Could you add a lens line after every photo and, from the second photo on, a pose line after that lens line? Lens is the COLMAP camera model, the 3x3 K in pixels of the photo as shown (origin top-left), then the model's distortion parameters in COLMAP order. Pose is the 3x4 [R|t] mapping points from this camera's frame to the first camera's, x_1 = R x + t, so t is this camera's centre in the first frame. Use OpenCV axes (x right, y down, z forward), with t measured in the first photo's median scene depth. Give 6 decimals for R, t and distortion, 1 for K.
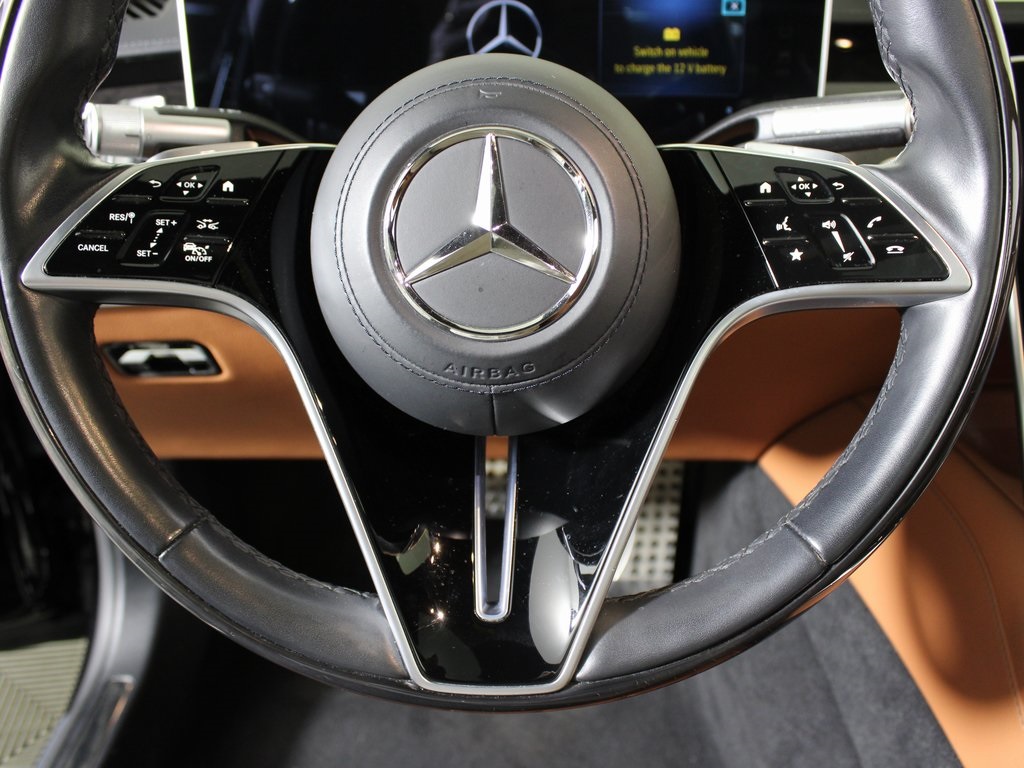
lens RADIAL K [[935.7, 0, 512.2], [0, 935.7, 386.6], [0, 0, 1]] dist [-0.121414, 0.033111]
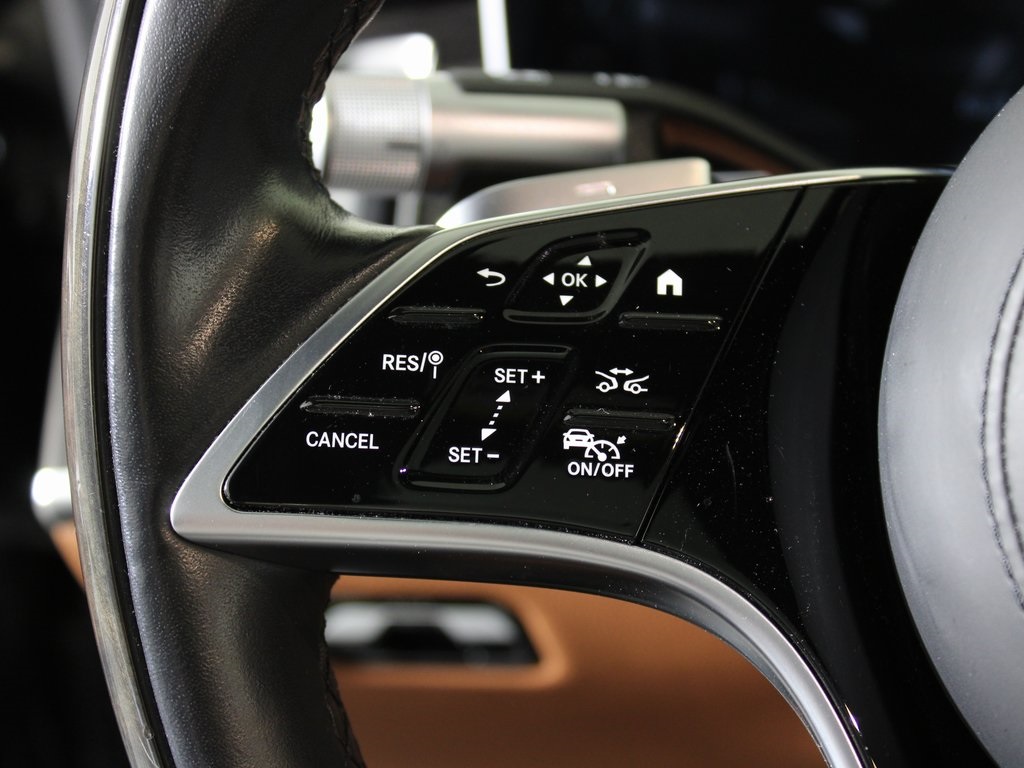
lens RADIAL K [[1939.4, 0, 512.5], [0, 1939.4, 383.7], [0, 0, 1]] dist [-0.044821, 0.000000]
pose [[0.966789, 0.001130, -0.255573, -0.165060], [-0.028644, 0.994169, -0.103962, -0.087991], [0.253966, 0.107830, 0.961184, 0.191034]]
